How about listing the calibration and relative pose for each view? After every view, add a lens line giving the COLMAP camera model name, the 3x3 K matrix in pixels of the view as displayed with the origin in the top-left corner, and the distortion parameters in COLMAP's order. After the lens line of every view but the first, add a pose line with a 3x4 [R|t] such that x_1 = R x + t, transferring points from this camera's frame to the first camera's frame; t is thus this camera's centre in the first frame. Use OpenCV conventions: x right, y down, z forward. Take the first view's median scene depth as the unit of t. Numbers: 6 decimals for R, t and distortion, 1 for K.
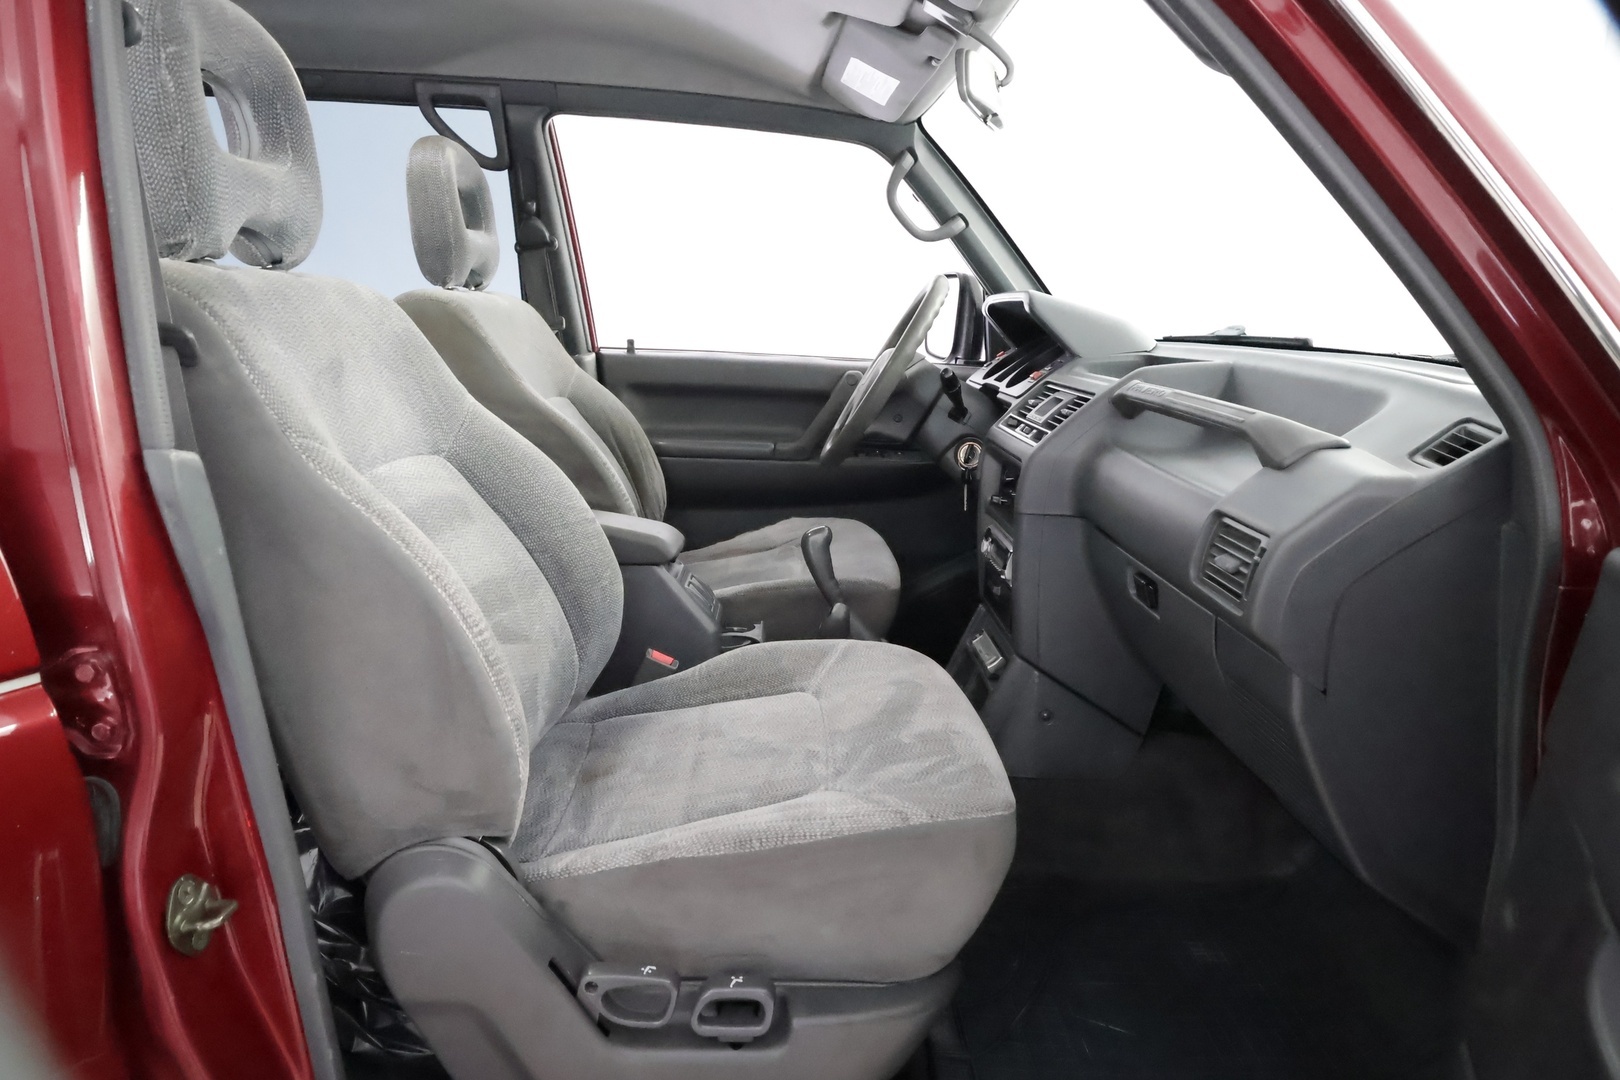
lens RADIAL K [[972.1, 0, 806.8], [0, 972.1, 570.6], [0, 0, 1]] dist [0.000221, 0.000073]
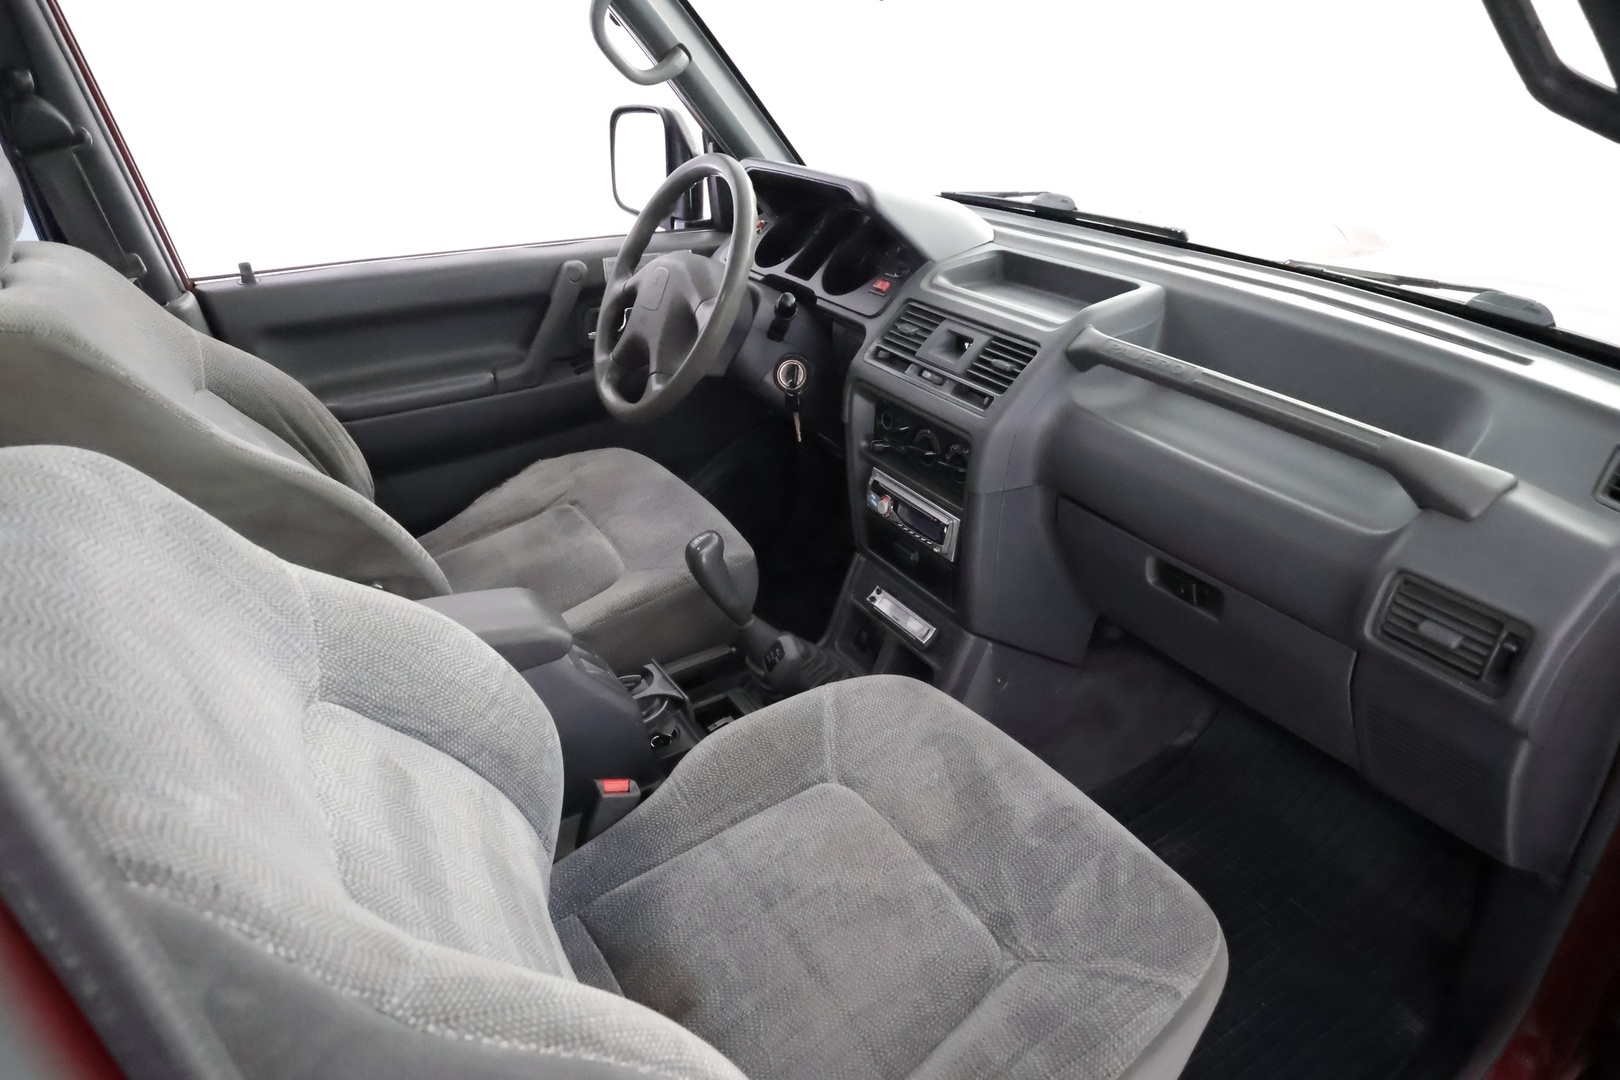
lens RADIAL K [[972.1, 0, 806.8], [0, 972.1, 570.6], [0, 0, 1]] dist [0.000221, 0.000073]
pose [[0.869549, -0.280840, 0.406218, -0.214135], [0.167175, 0.941391, 0.292979, -0.205122], [-0.464690, -0.186850, 0.865535, 0.226164]]
